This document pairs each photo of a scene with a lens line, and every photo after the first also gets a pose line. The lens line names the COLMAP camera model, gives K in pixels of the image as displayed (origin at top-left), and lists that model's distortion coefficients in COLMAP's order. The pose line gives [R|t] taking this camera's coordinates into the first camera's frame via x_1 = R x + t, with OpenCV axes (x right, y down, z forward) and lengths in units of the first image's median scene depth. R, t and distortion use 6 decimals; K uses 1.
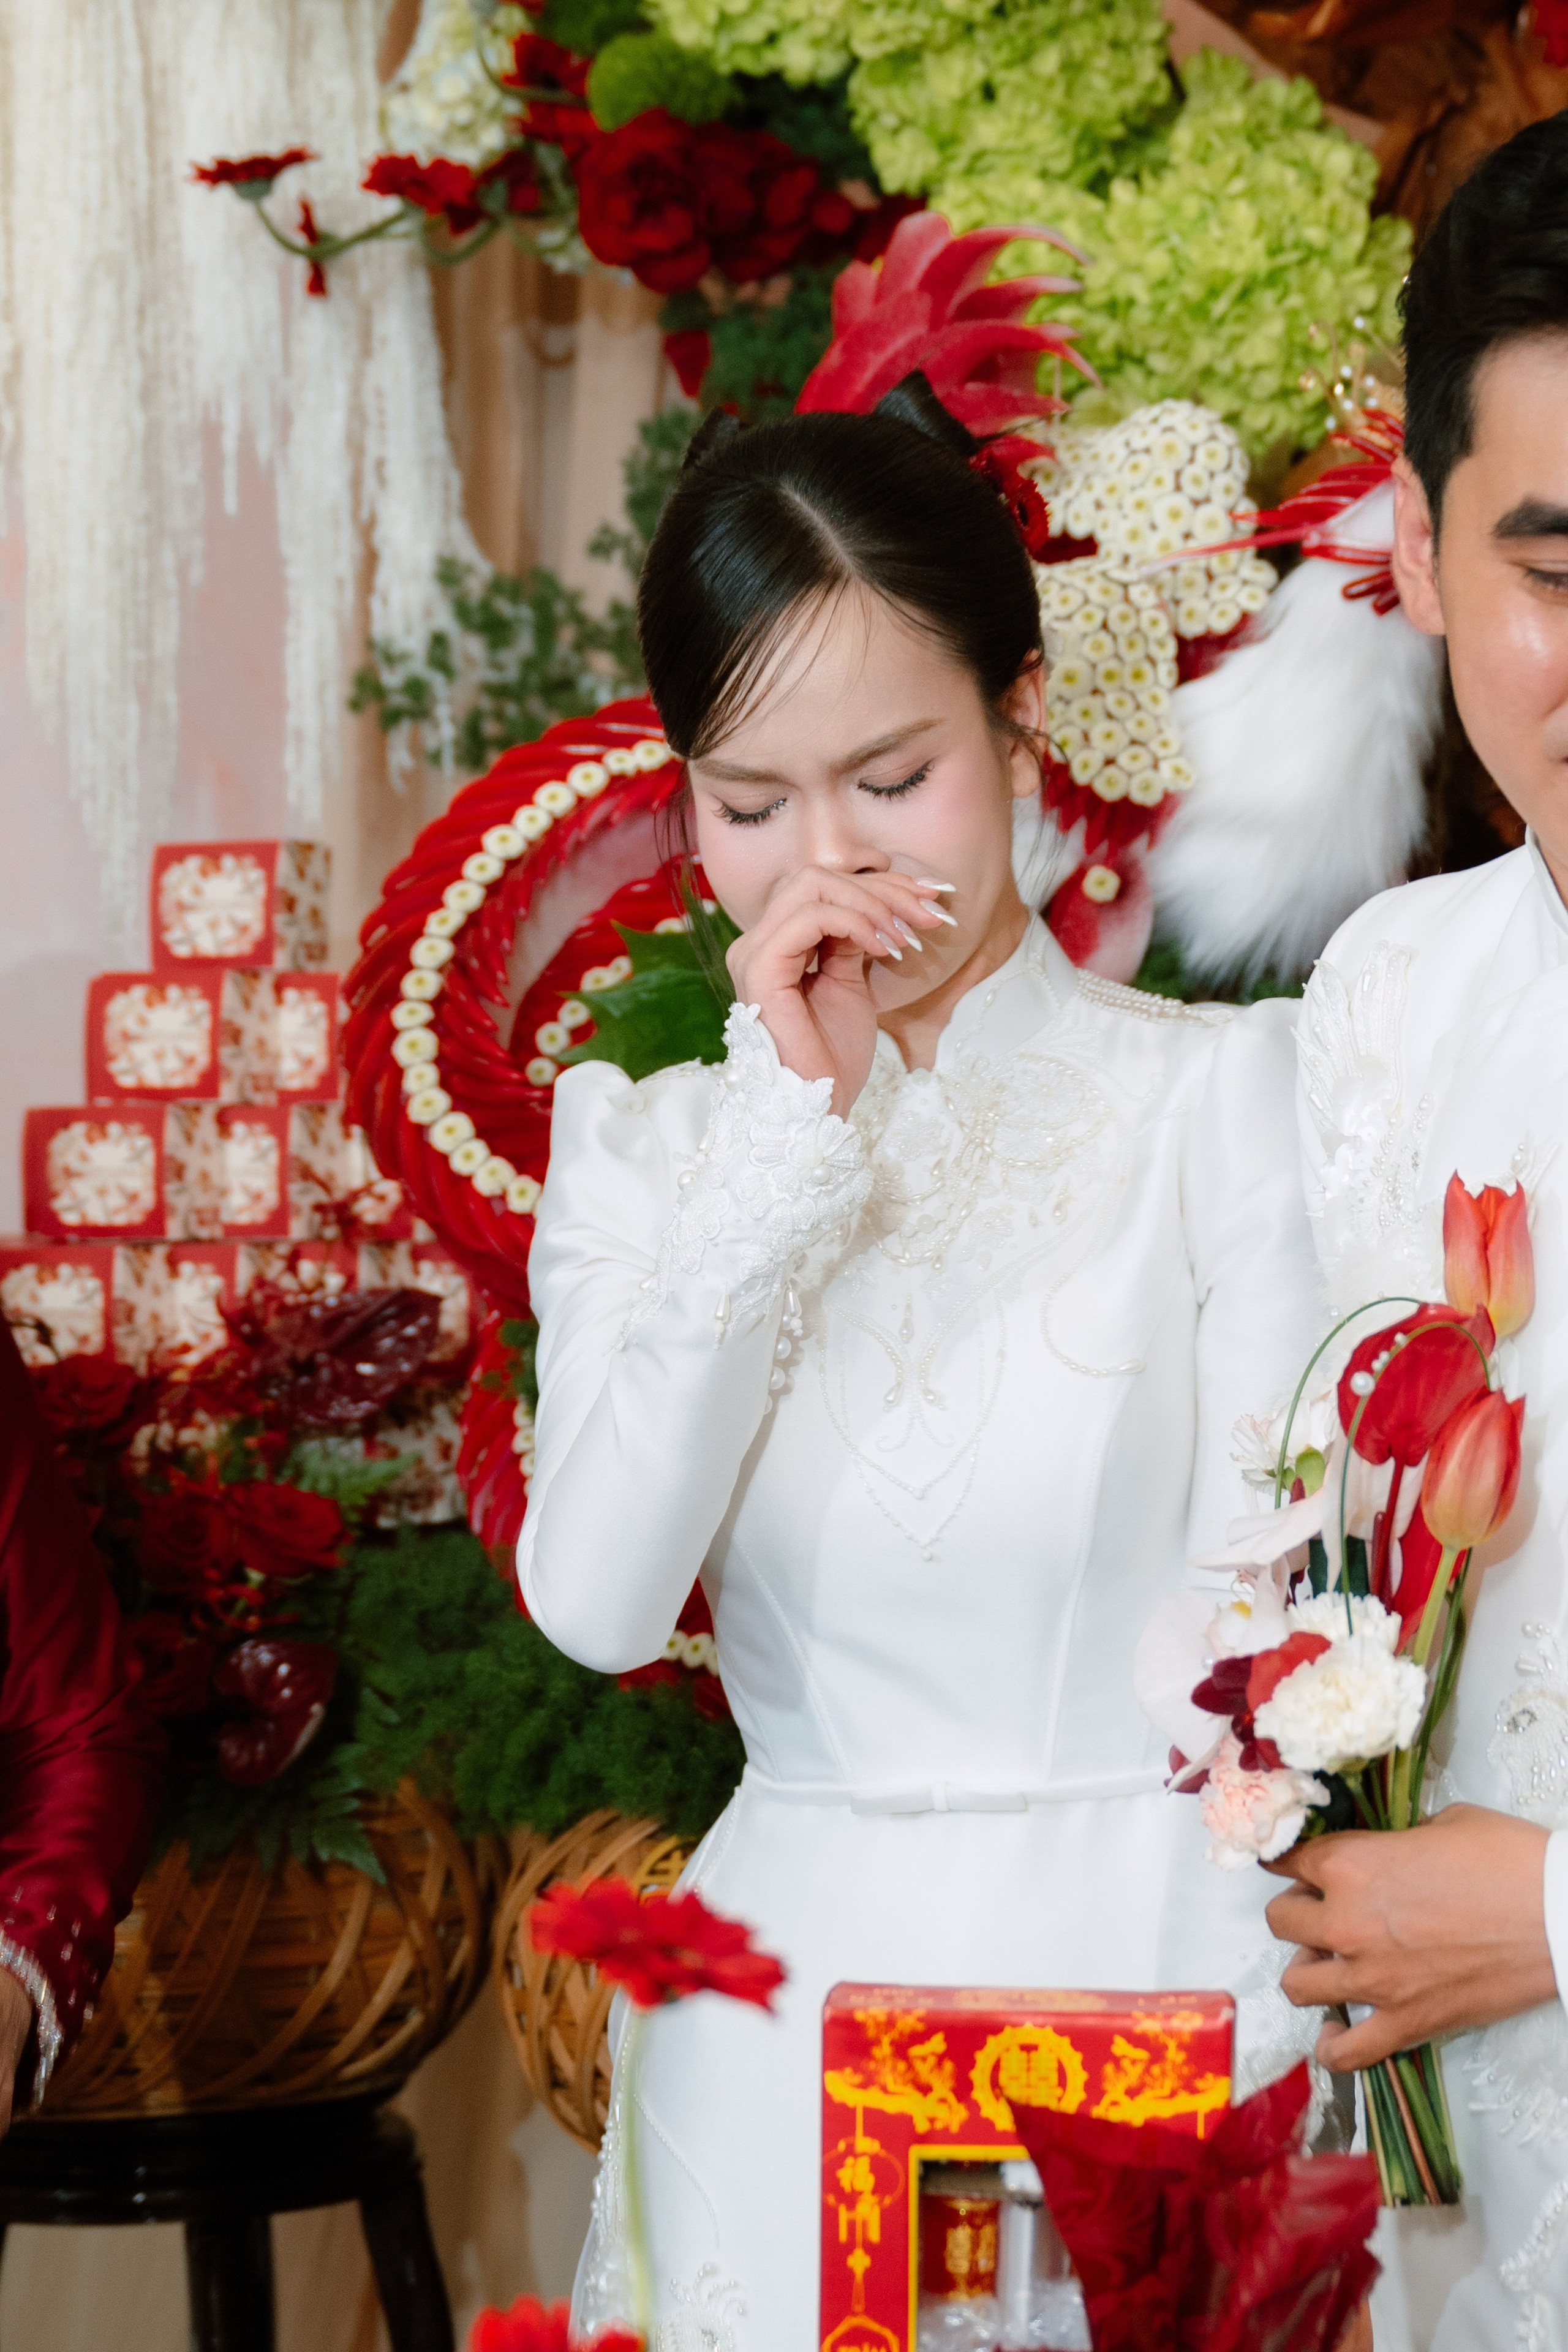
lens RADIAL K [[6095.8, 0, 934.9], [0, 6095.8, 1176.7], [0, 0, 1]] dist [0.067730, -0.650683]
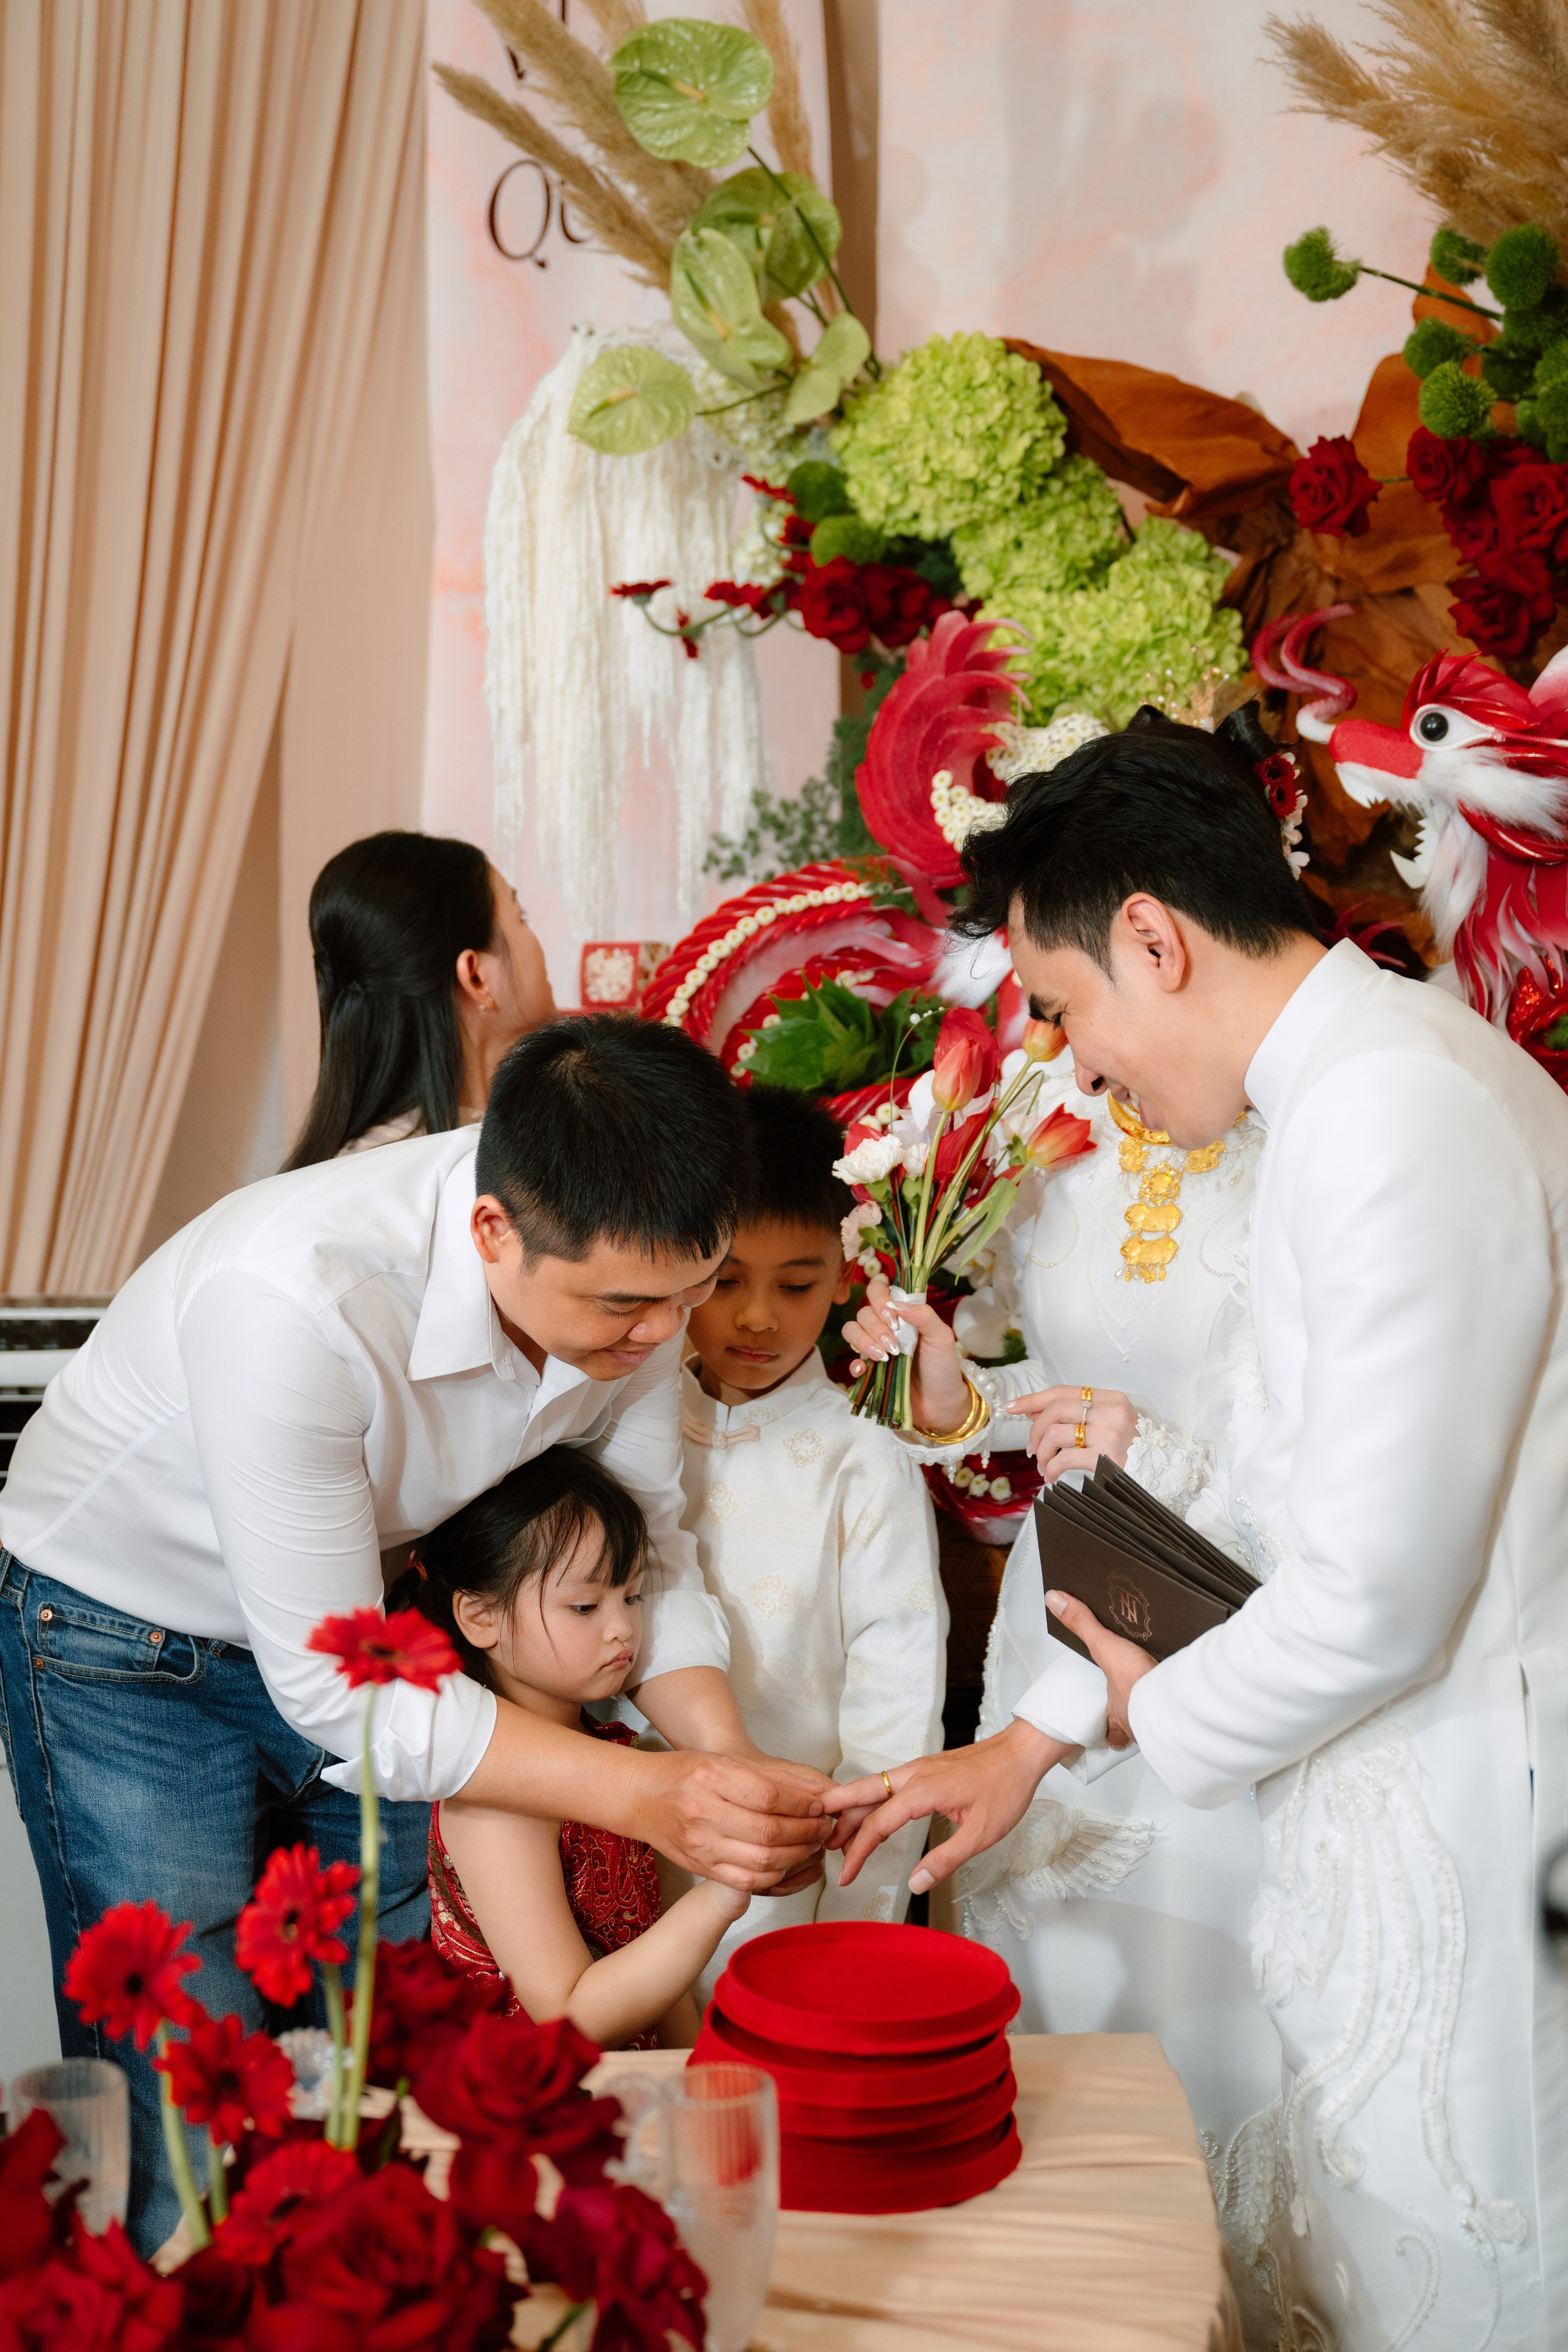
lens RADIAL K [[2952.3, 0, 773.8], [0, 2952.3, 1144.2], [0, 0, 1]] dist [0.011834, -0.013078]
pose [[0.983435, 0.021093, -0.180030, 0.103800], [-0.015283, 0.999318, 0.033601, -0.023581], [0.180616, -0.030293, 0.983087, 0.092271]]
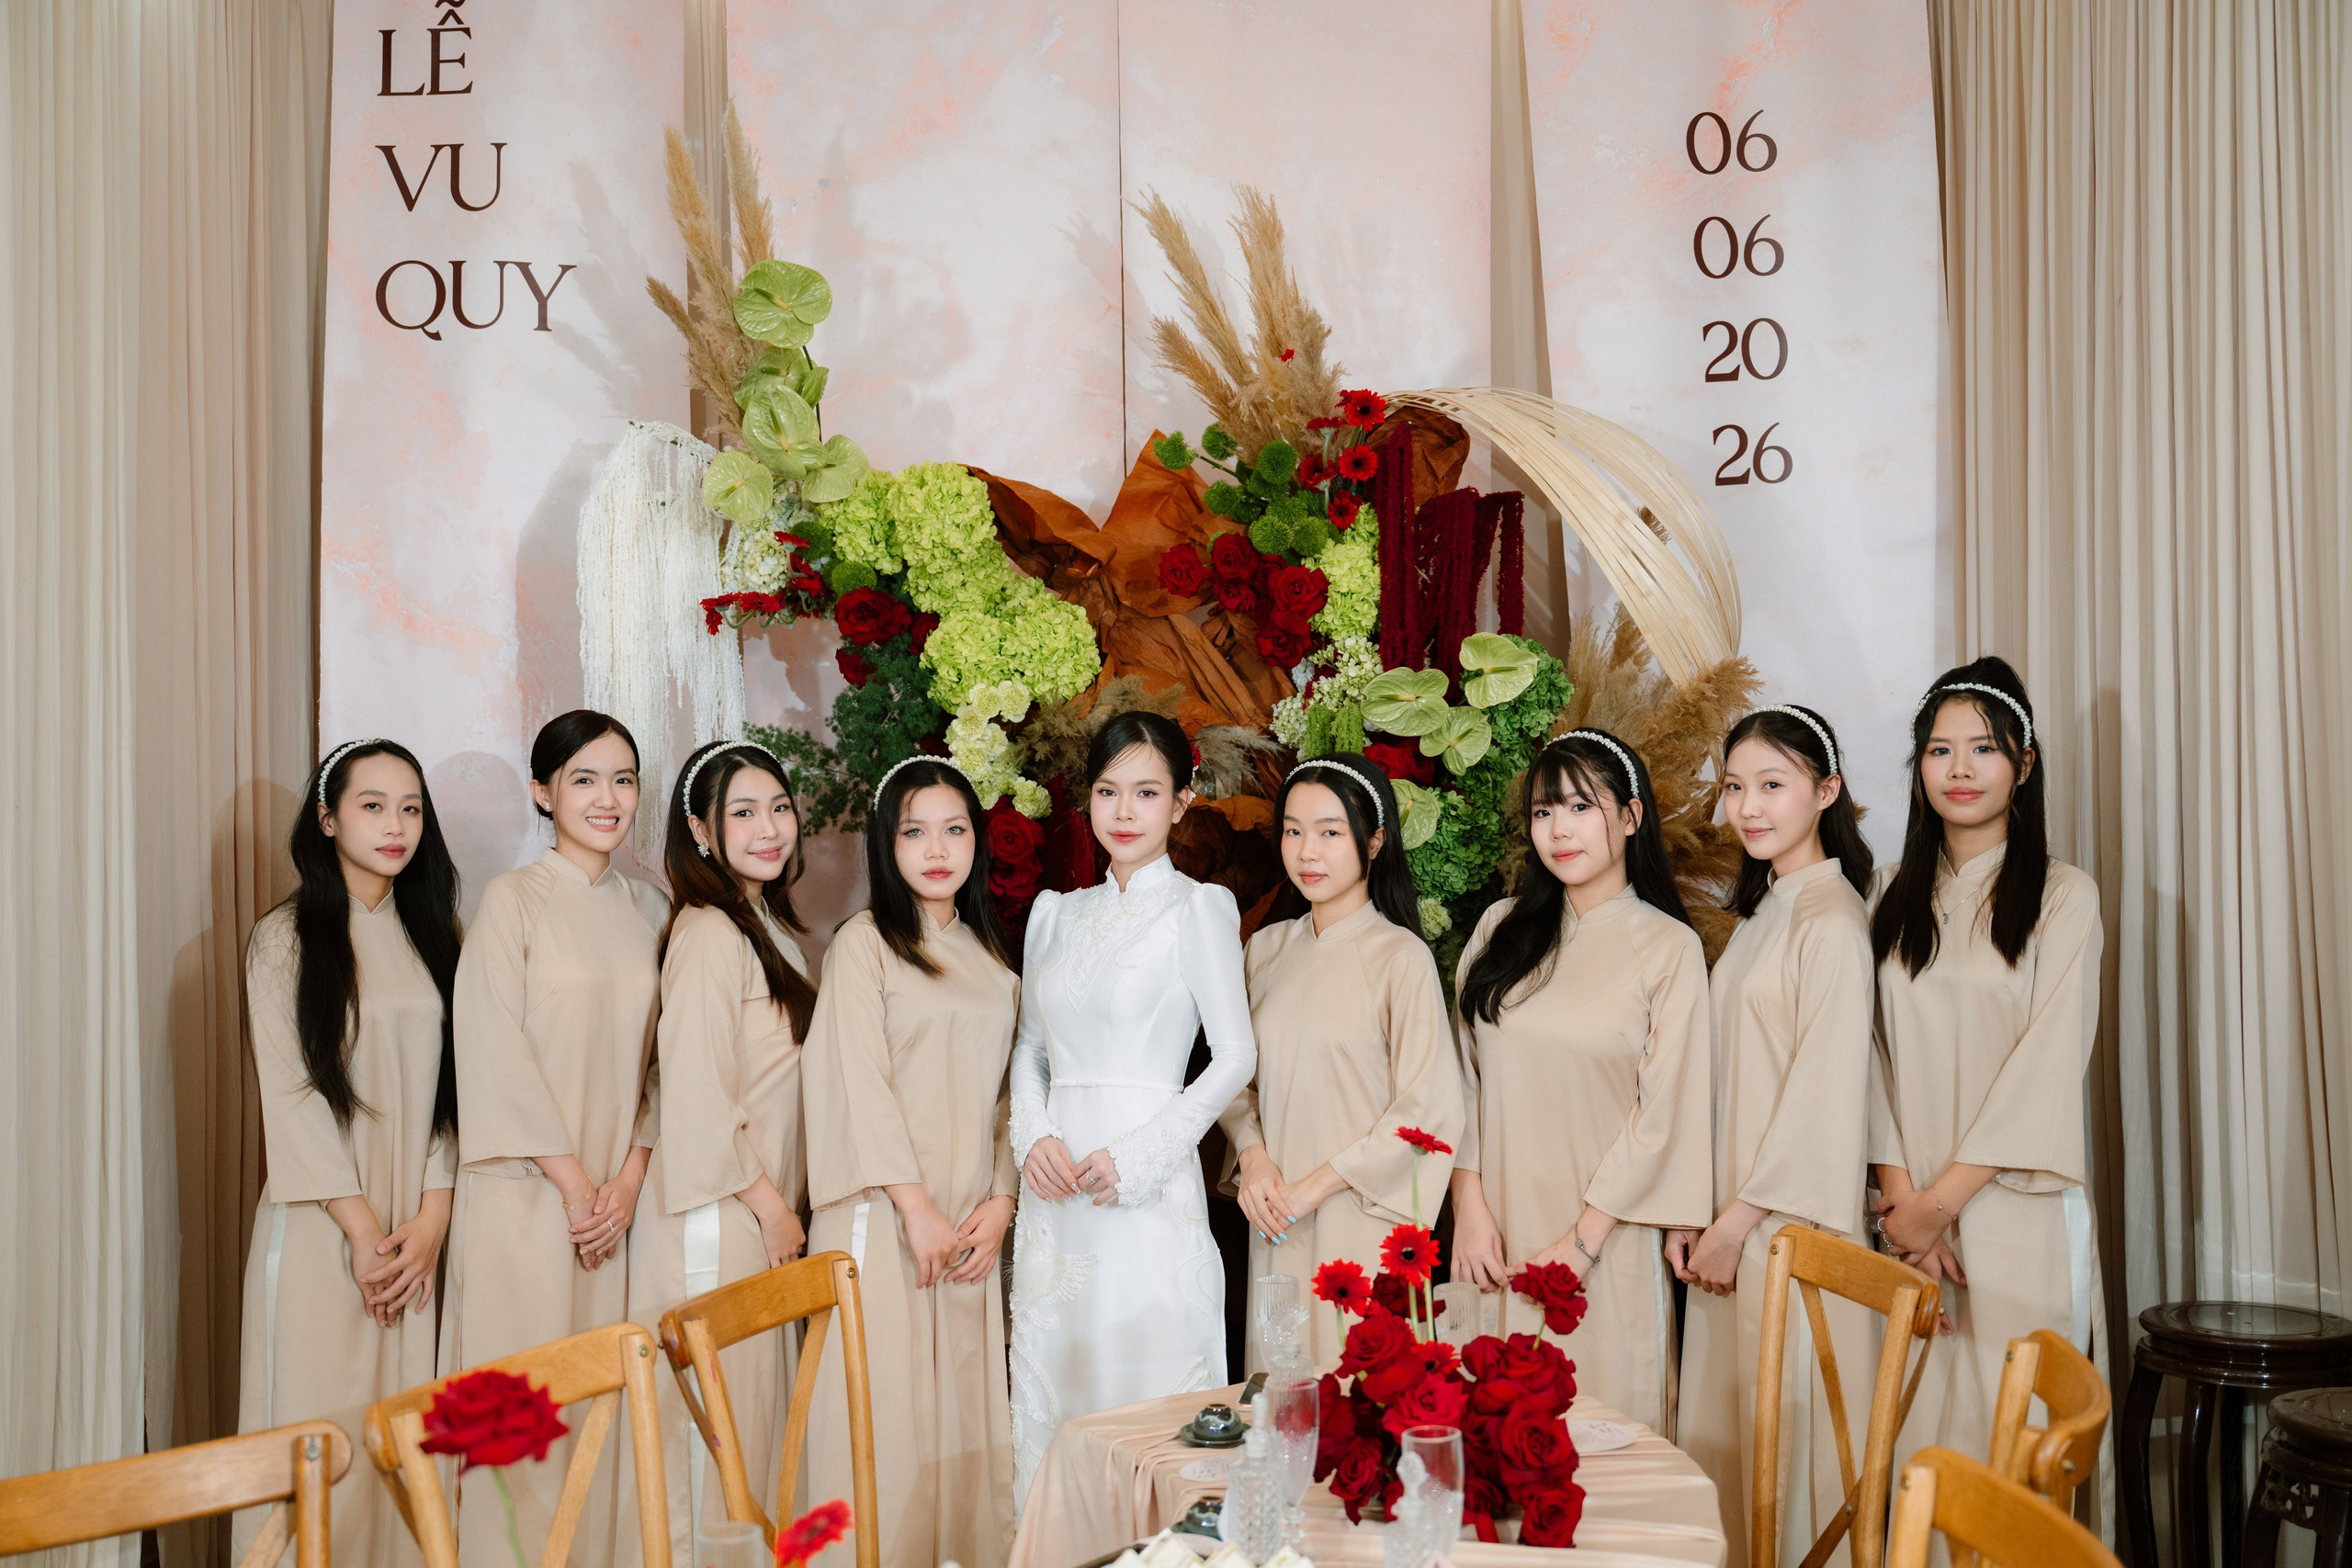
lens RADIAL K [[2570.5, 0, 1176.0], [0, 2570.5, 784.0], [0, 0, 1]] dist [0.002563, 0.018179]
pose [[0.920685, -0.002604, 0.390297, -0.416284], [0.013042, 0.999625, -0.024096, -0.041232], [-0.390088, 0.027275, 0.920373, -0.269580]]
